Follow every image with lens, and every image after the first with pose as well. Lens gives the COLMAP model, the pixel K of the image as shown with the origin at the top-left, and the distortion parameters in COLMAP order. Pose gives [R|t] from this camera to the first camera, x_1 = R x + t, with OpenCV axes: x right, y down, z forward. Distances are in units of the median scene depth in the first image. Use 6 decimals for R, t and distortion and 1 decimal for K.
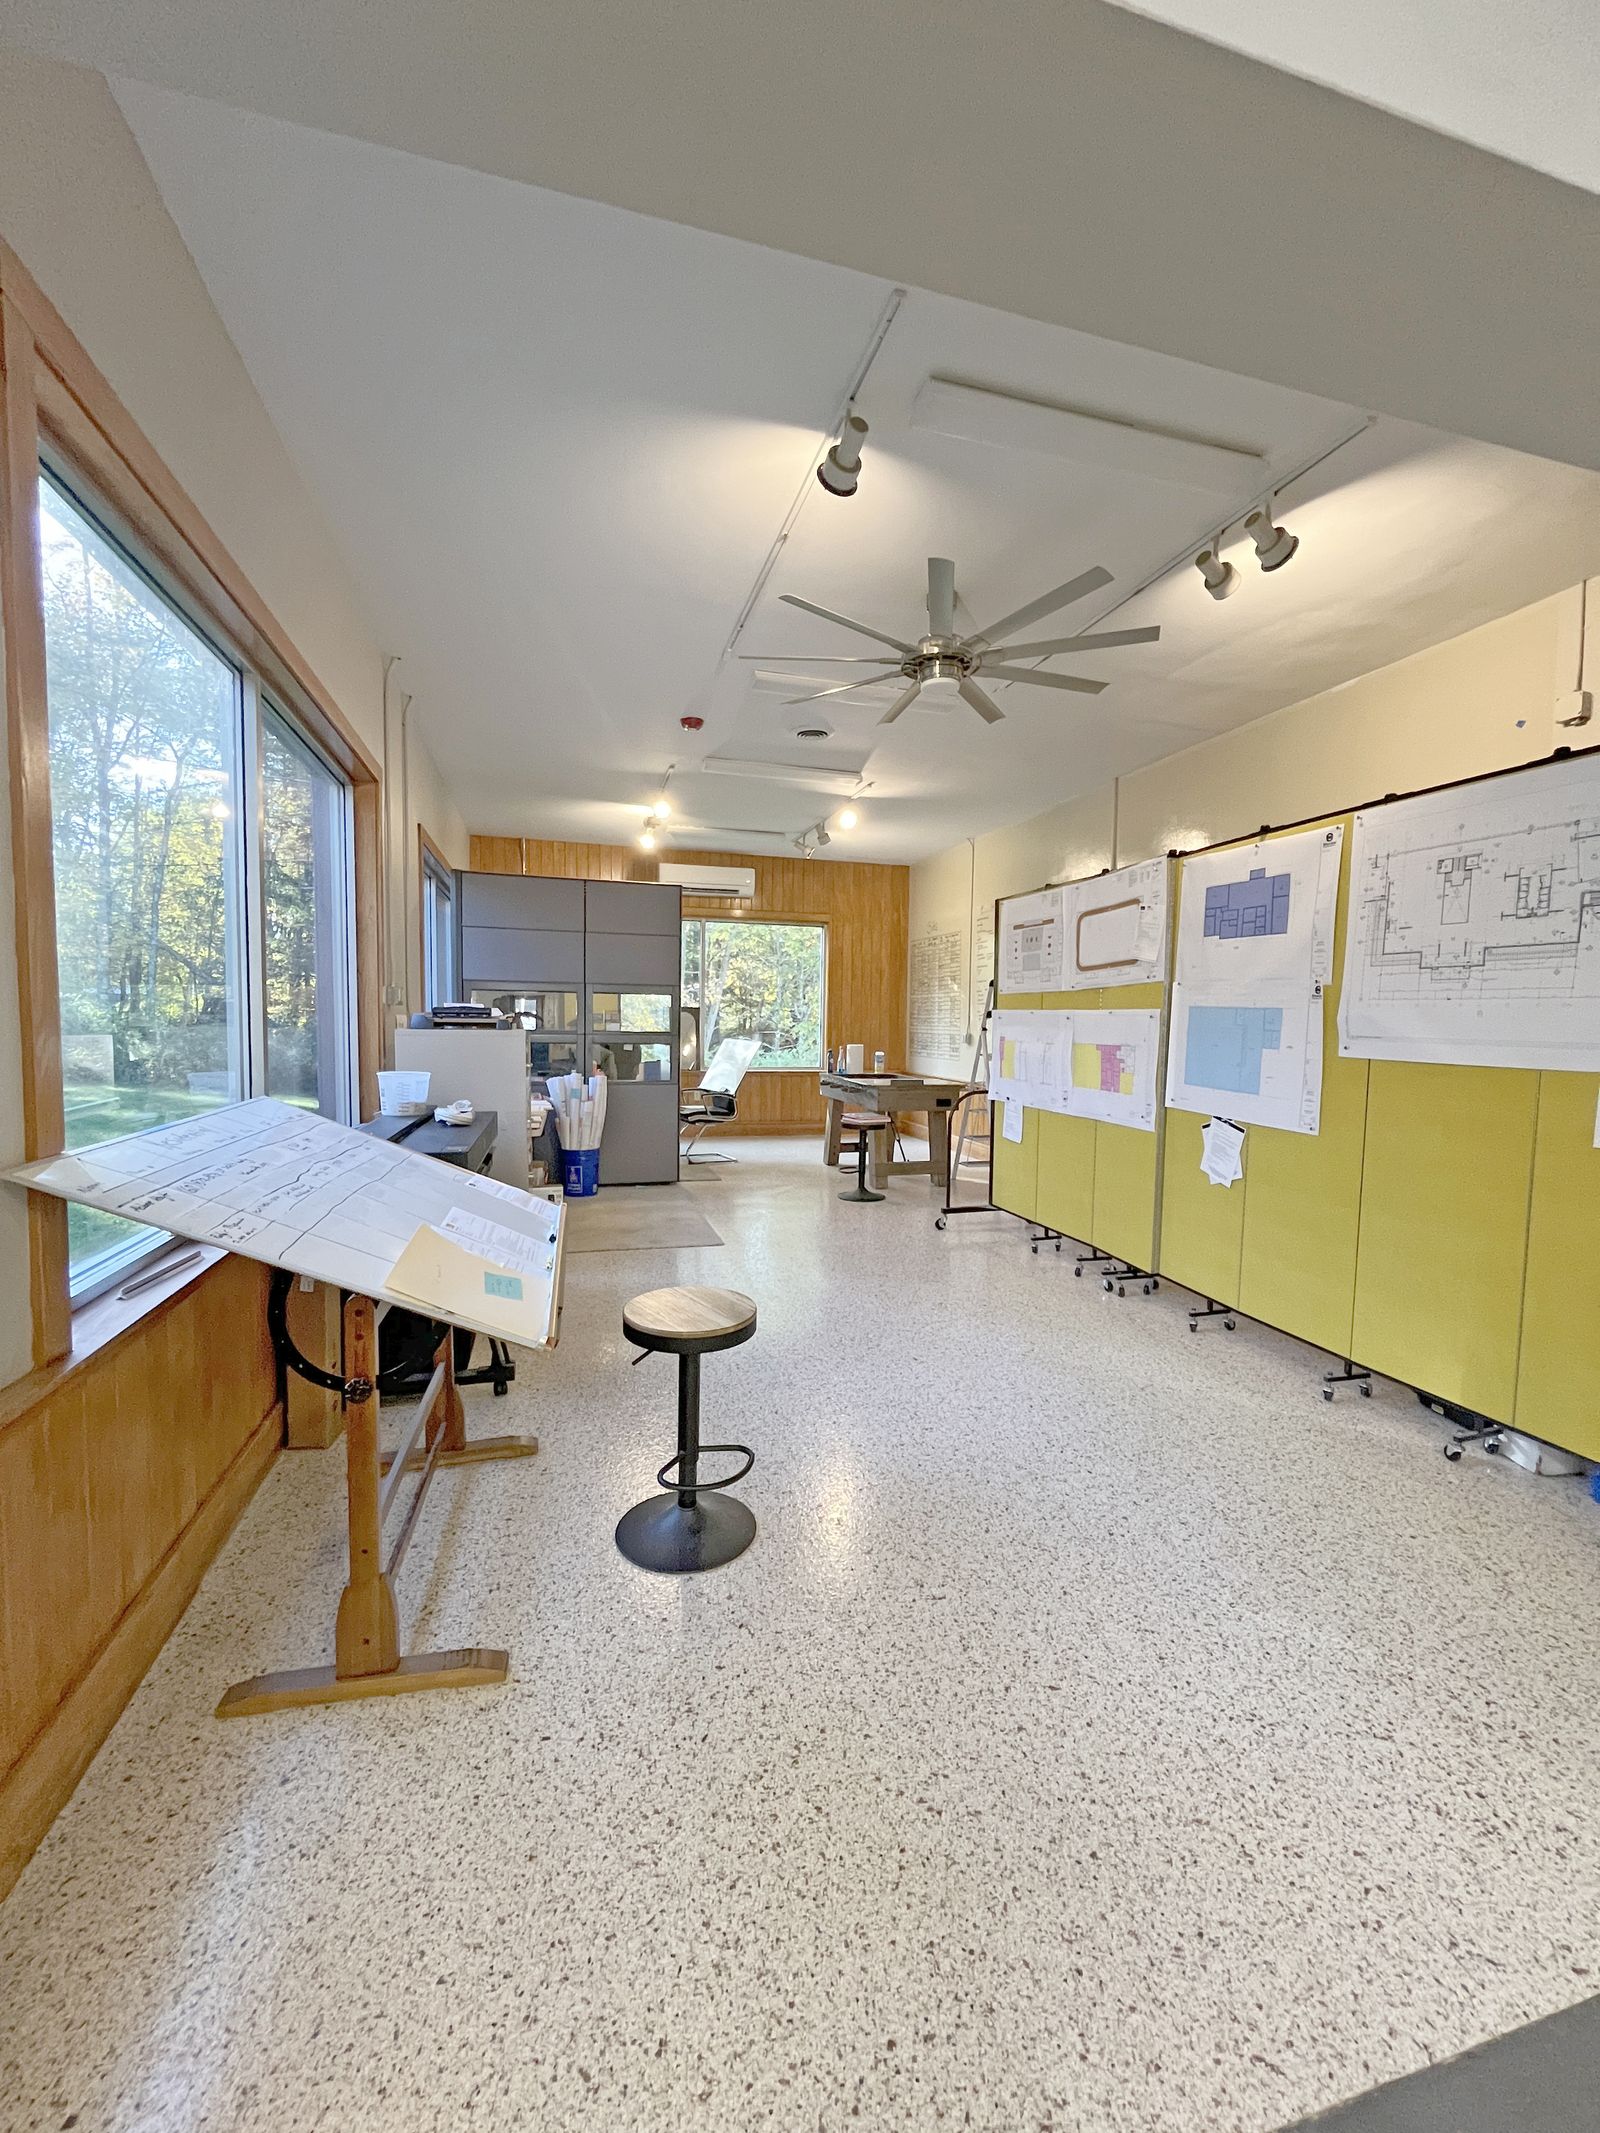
lens RADIAL K [[854.3, 0, 798.6], [0, 854.3, 1075.9], [0, 0, 1]] dist [-0.001635, 0.000007]
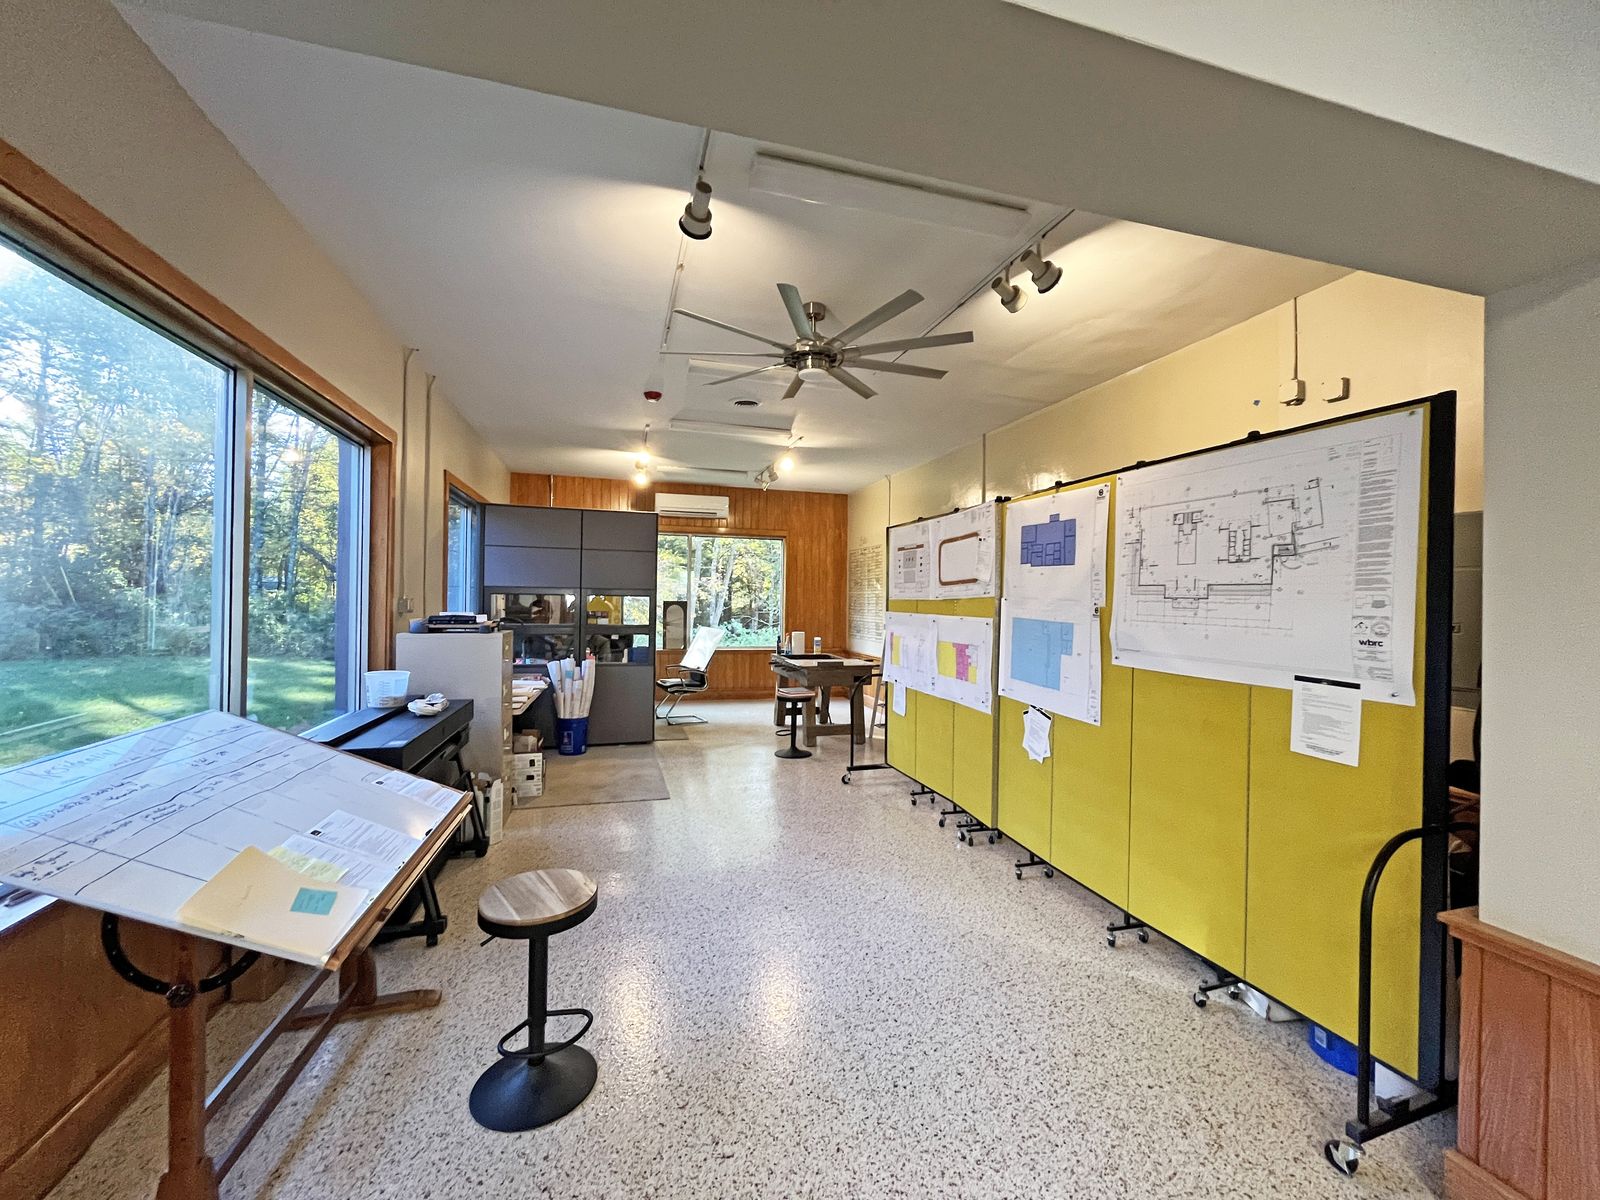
lens RADIAL K [[641.0, 0, 800.0], [0, 641.0, 600.0], [0, 0, 1]] dist [-0.000552, -0.000338]
pose [[0.999981, -0.001011, 0.006055, 0.146237], [0.001403, 0.997879, -0.065083, -0.050030], [-0.005976, 0.065091, 0.997861, 0.044781]]
